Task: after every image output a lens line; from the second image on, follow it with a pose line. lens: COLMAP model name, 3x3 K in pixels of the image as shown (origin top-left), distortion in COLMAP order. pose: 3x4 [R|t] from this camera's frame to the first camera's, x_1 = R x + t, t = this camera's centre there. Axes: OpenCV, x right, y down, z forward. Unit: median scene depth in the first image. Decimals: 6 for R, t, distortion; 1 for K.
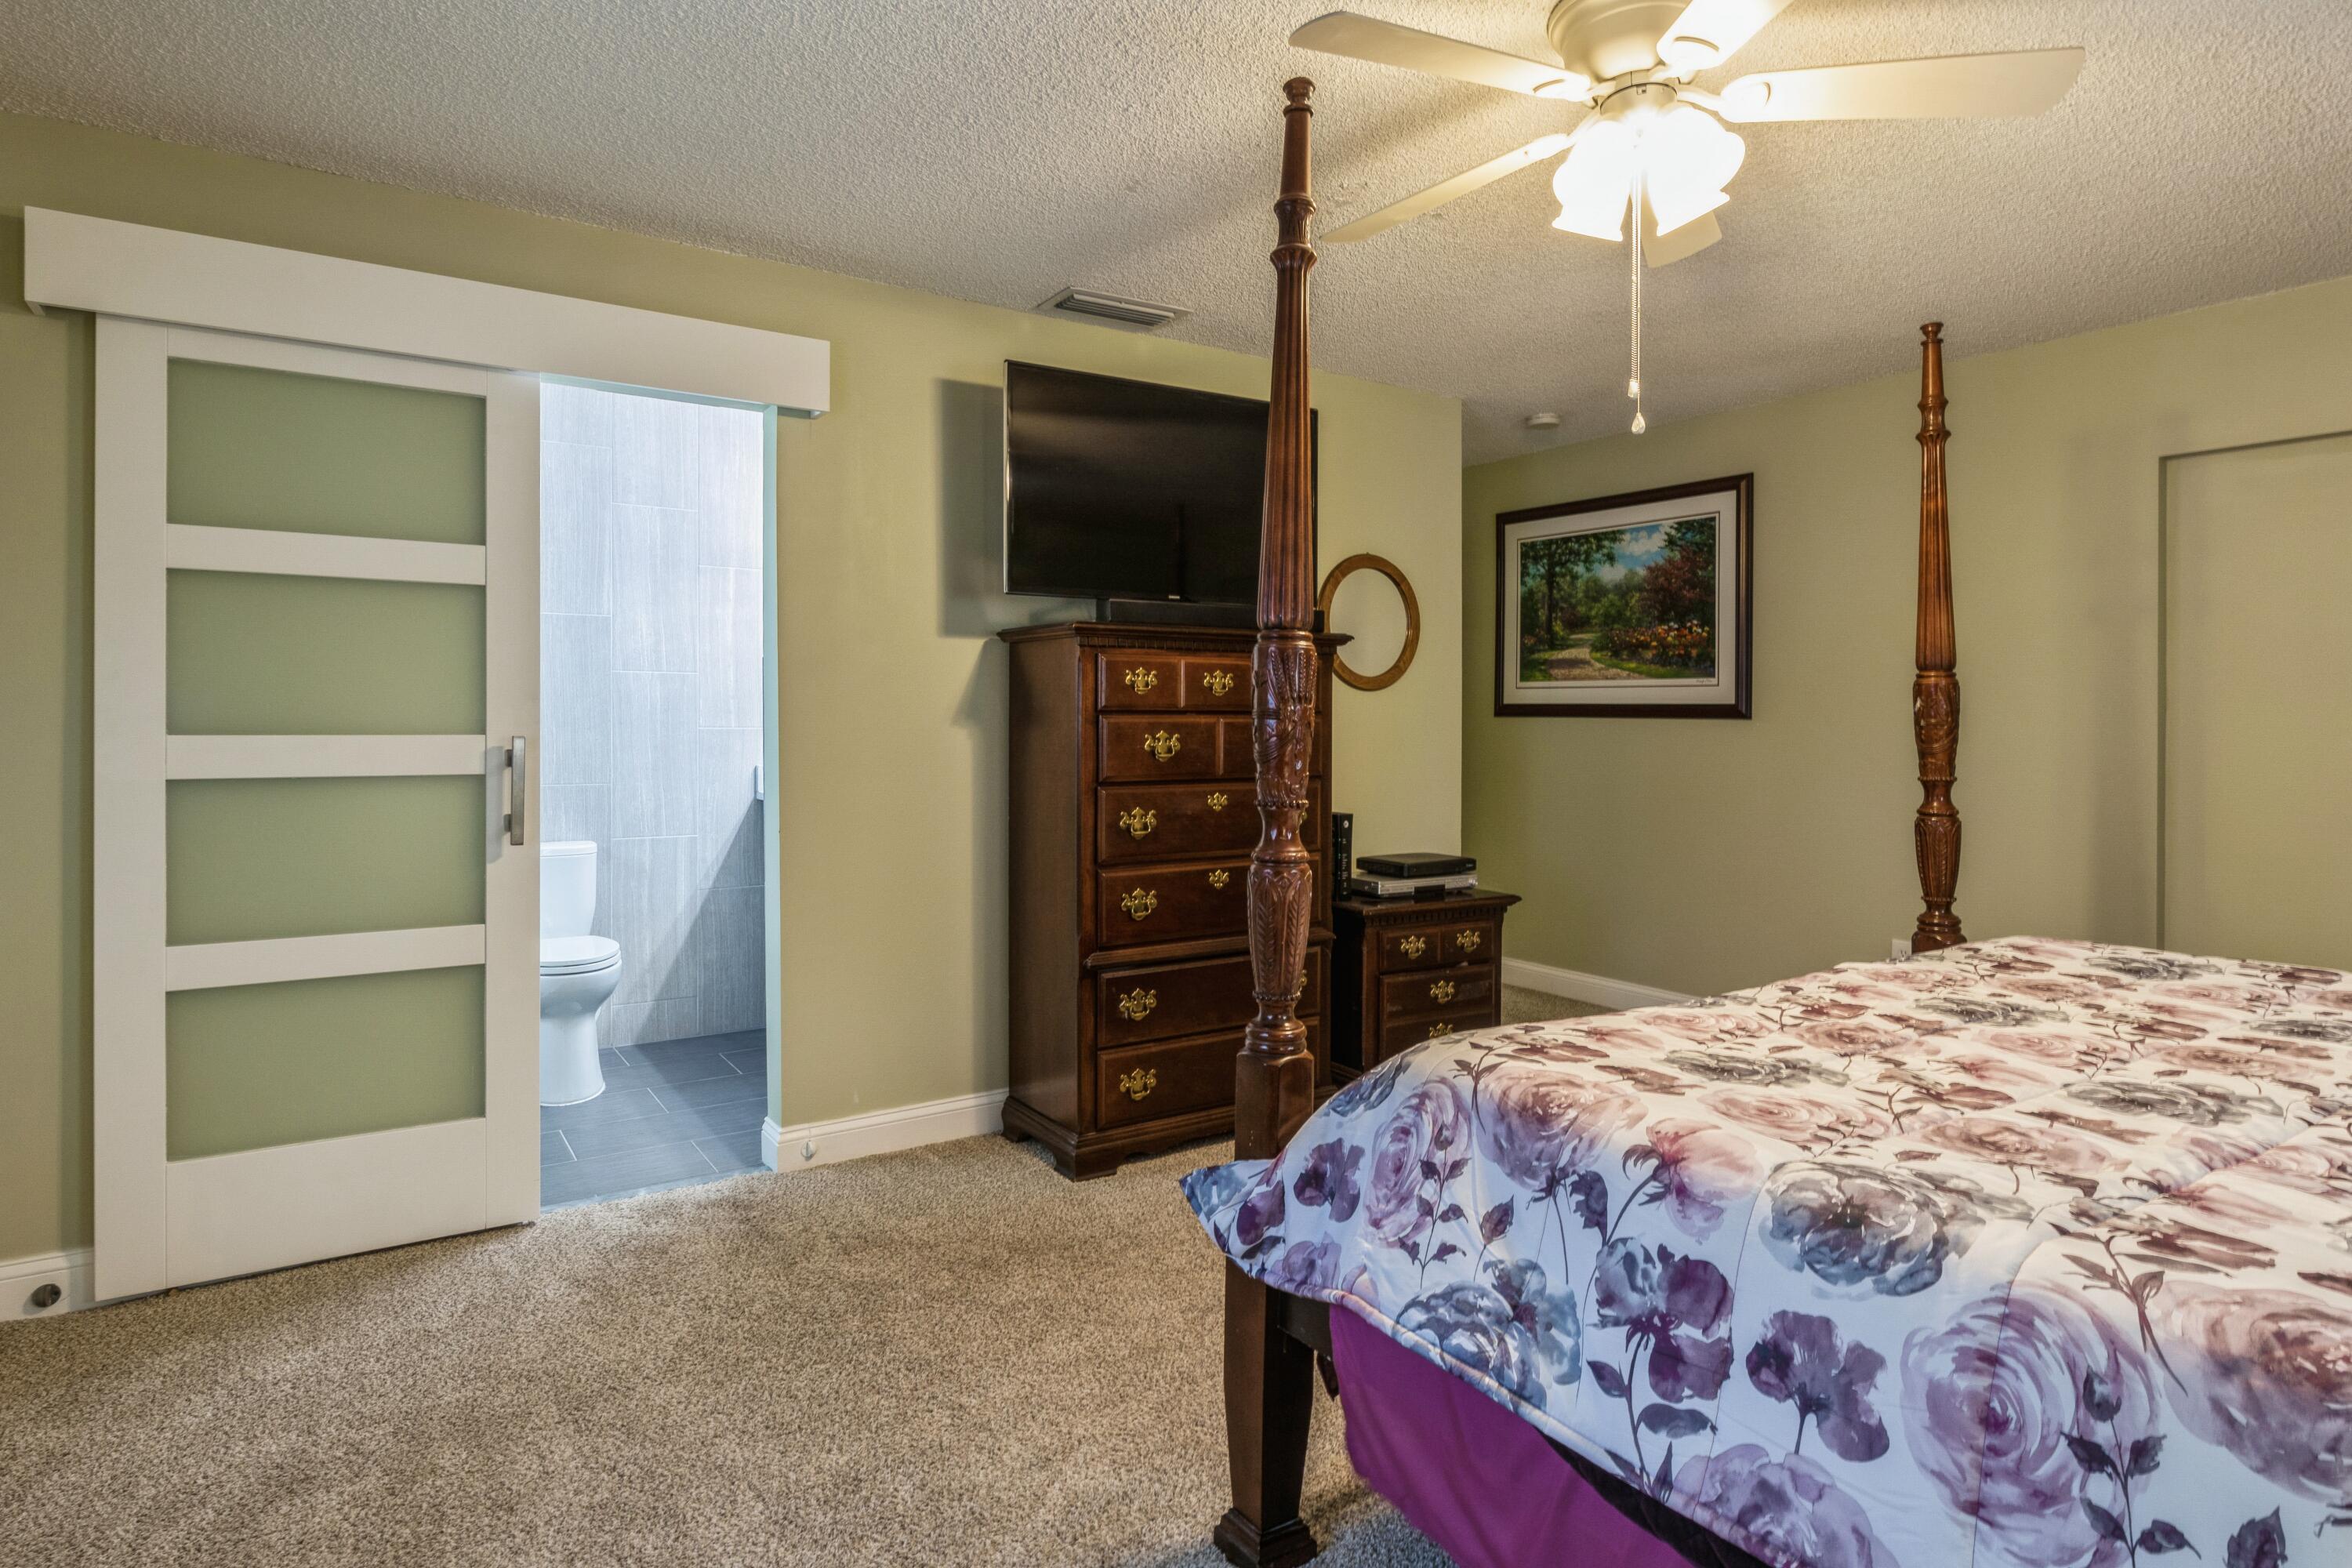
lens RADIAL K [[1232.6, 0, 1181.1], [0, 1232.6, 746.0], [0, 0, 1]] dist [-0.002913, 0.000402]
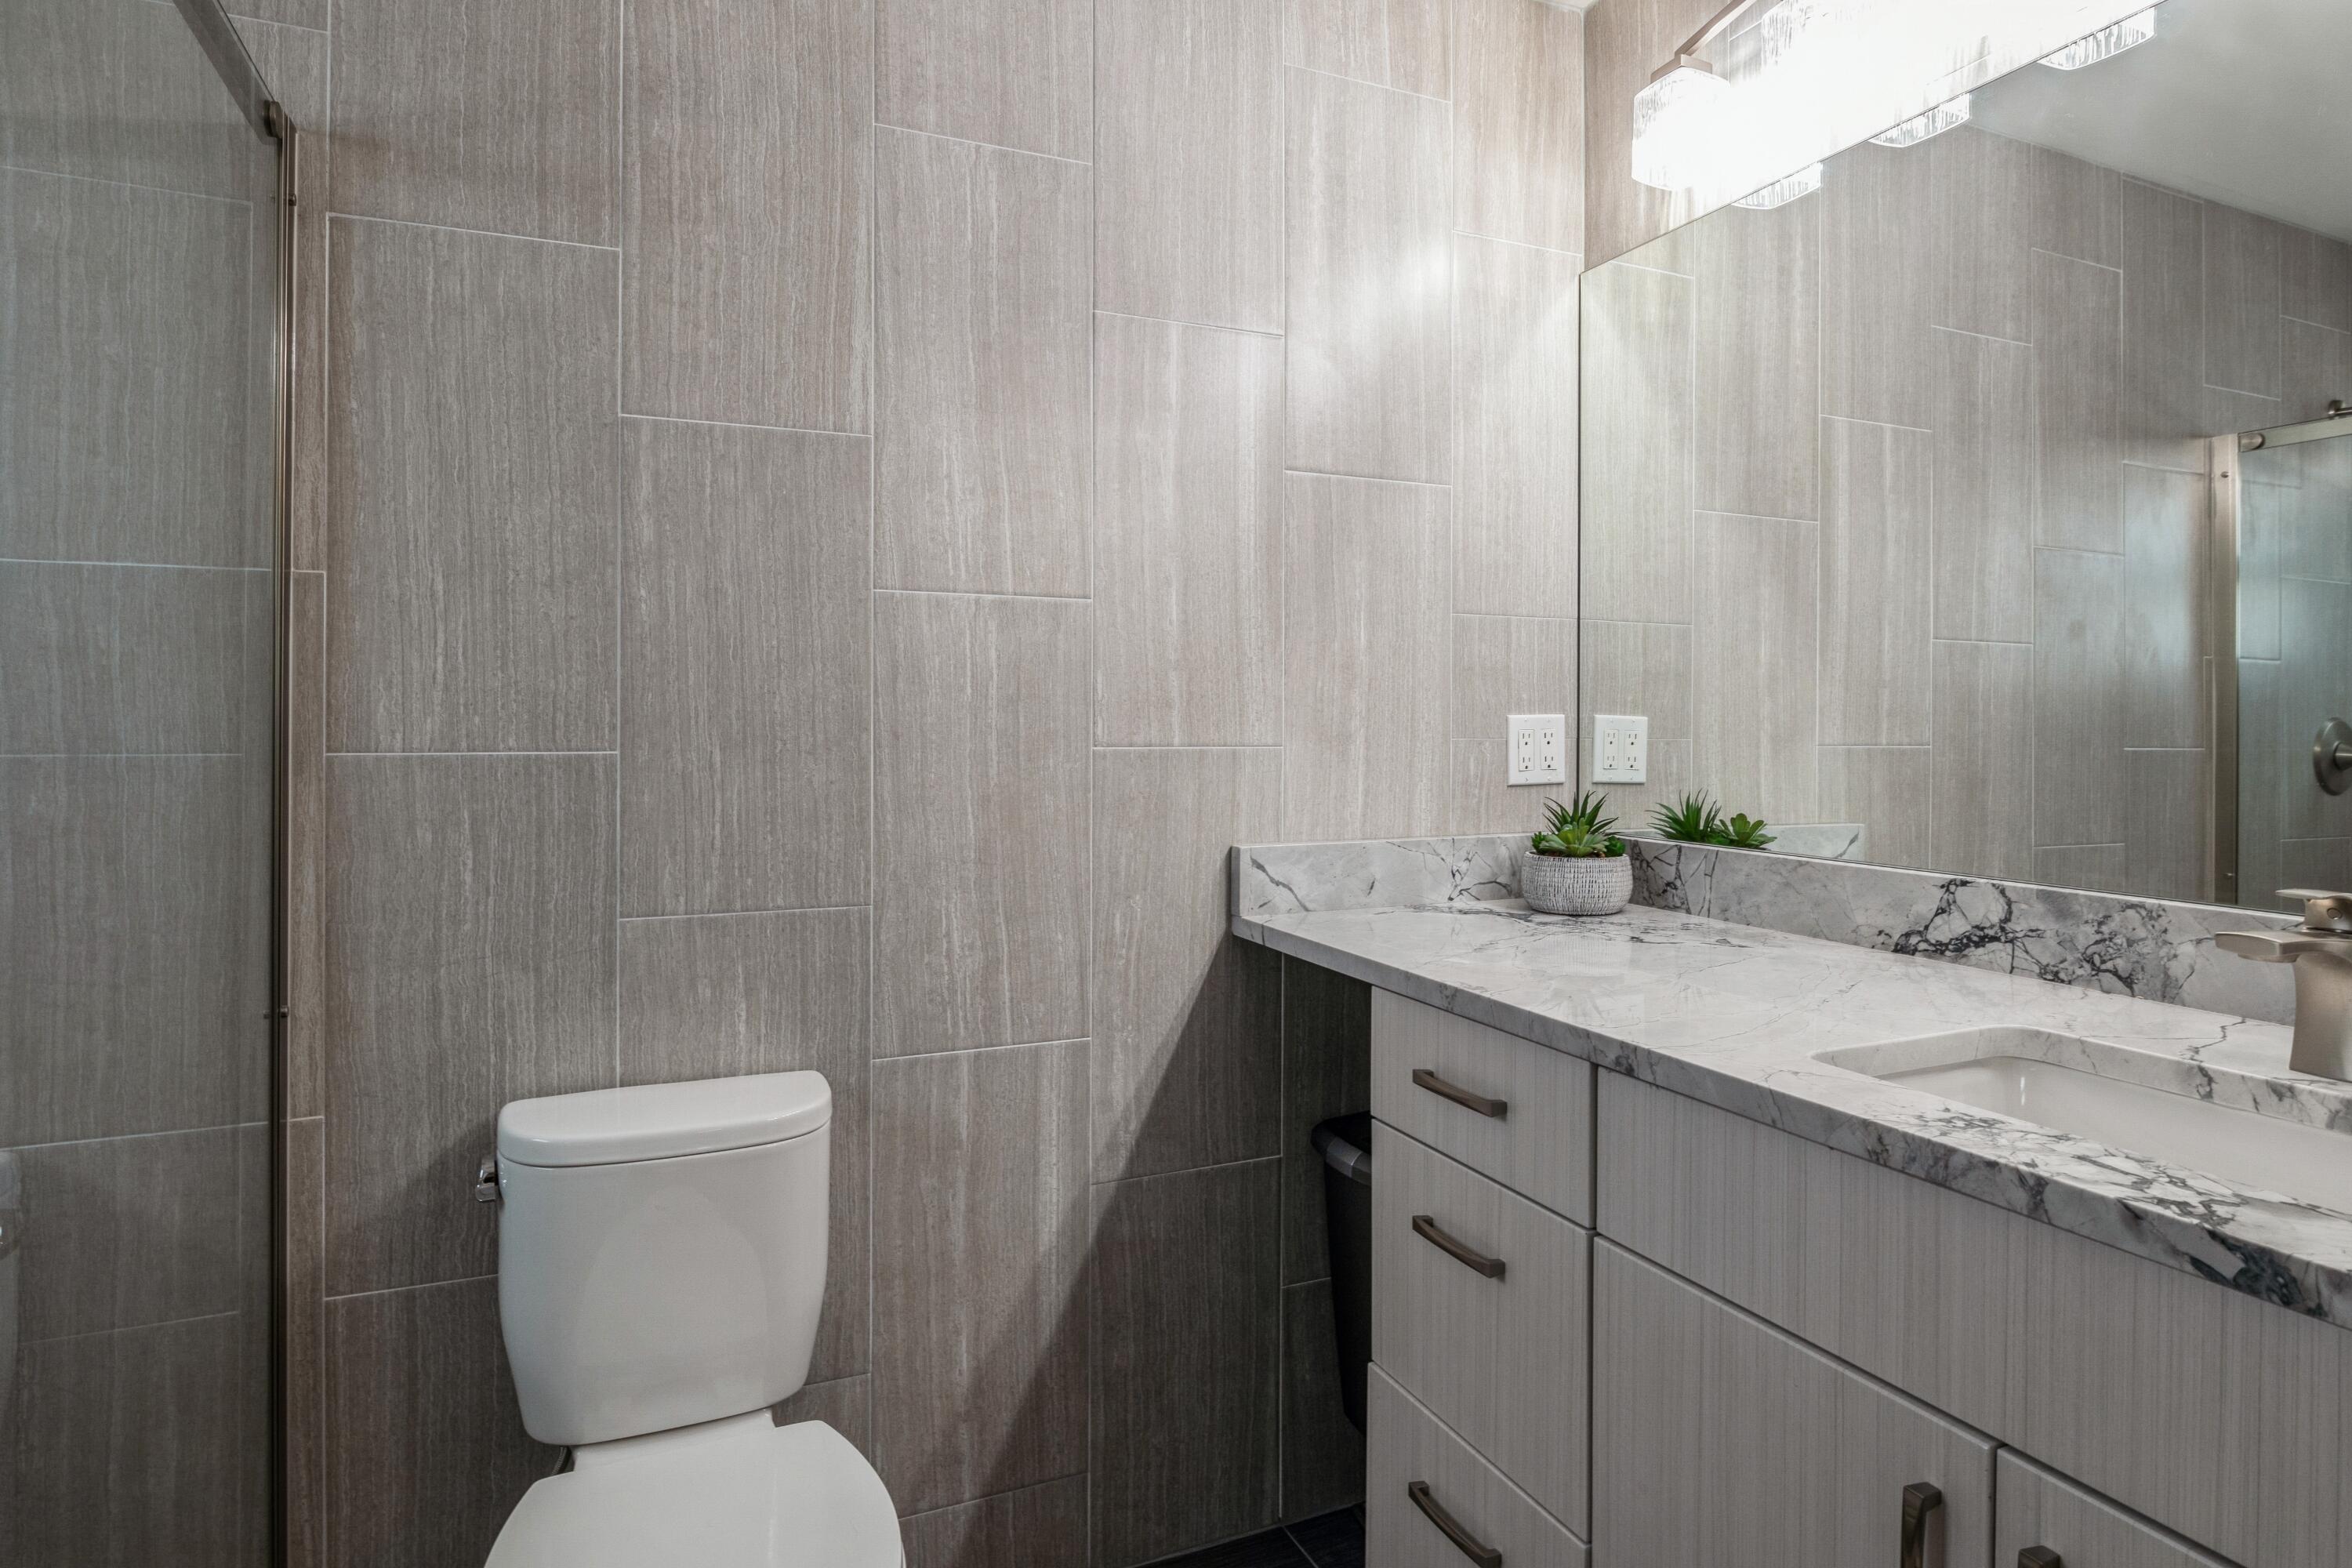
lens RADIAL K [[1232.6, 0, 1181.1], [0, 1232.6, 746.0], [0, 0, 1]] dist [-0.002913, 0.000402]
pose [[0.974613, -0.002193, -0.223885, -0.288117], [-0.000217, 0.999942, -0.010738, -0.011494], [0.223895, 0.010514, 0.974556, 0.656498]]
